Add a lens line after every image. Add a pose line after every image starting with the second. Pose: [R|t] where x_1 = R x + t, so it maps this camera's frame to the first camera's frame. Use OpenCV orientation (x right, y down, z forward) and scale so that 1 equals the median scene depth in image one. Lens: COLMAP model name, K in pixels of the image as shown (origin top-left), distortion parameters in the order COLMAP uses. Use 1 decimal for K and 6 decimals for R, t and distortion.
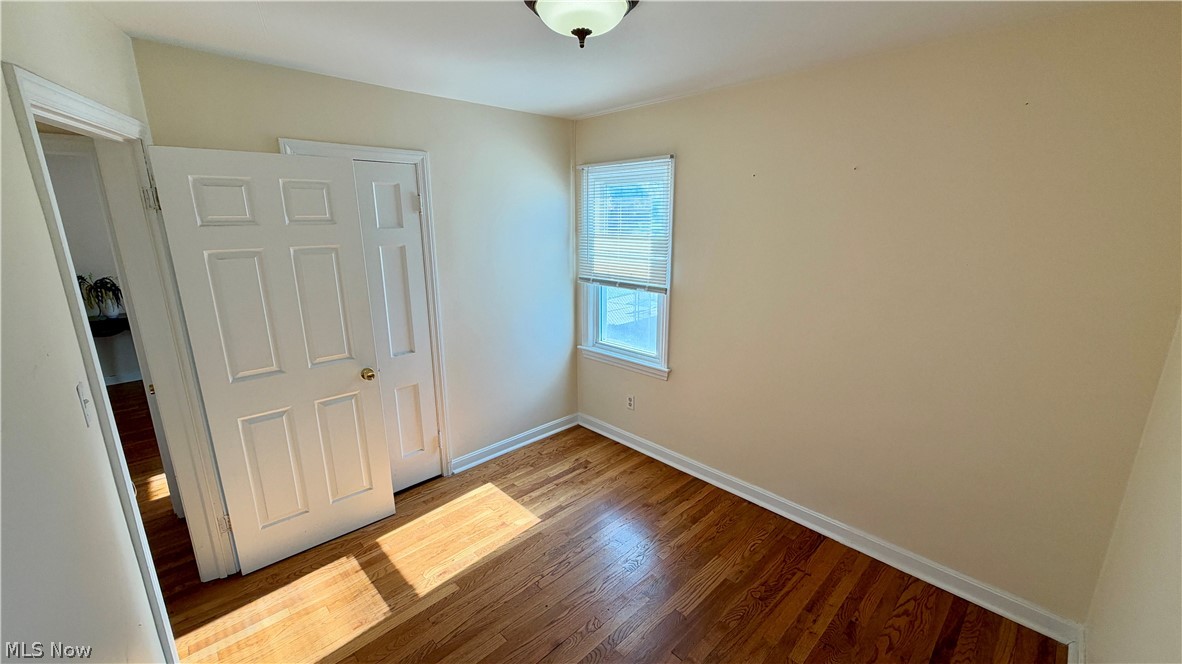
lens RADIAL K [[470.8, 0, 589.4], [0, 470.8, 334.0], [0, 0, 1]] dist [-0.000878, 0.000201]
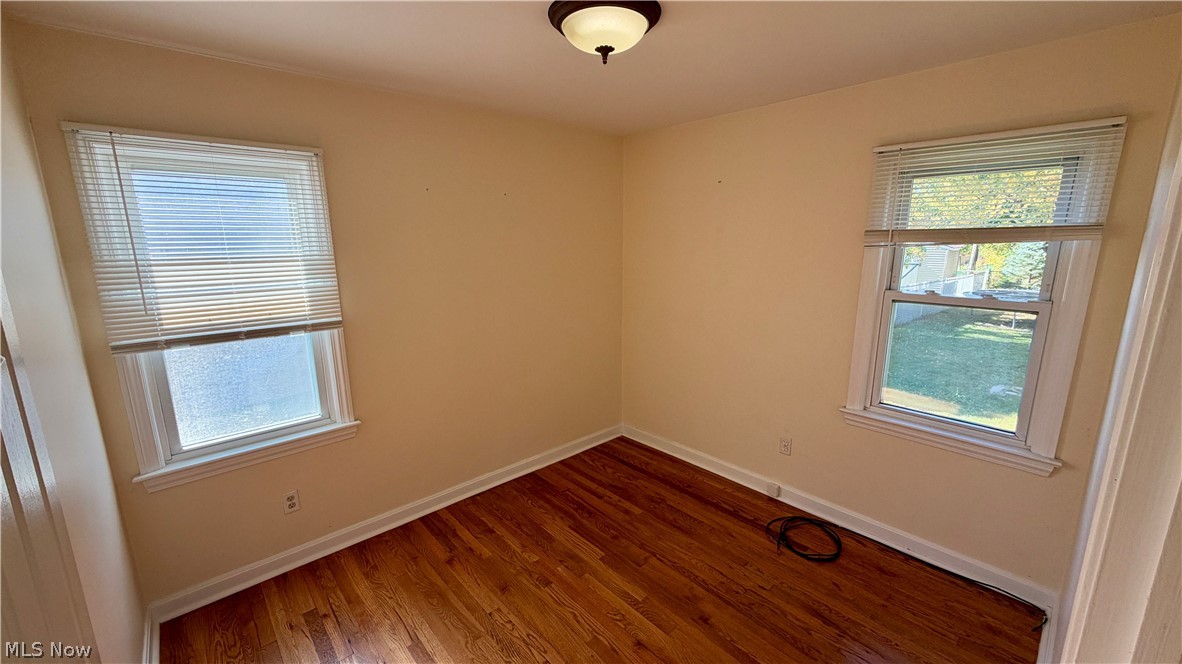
lens RADIAL K [[470.8, 0, 590.4], [0, 470.8, 332.8], [0, 0, 1]] dist [-0.000878, 0.000201]
pose [[0.025683, -0.201211, 0.979211, -0.587379], [0.242760, 0.951469, 0.189143, -0.124777], [-0.969746, 0.232856, 0.073283, 0.549451]]
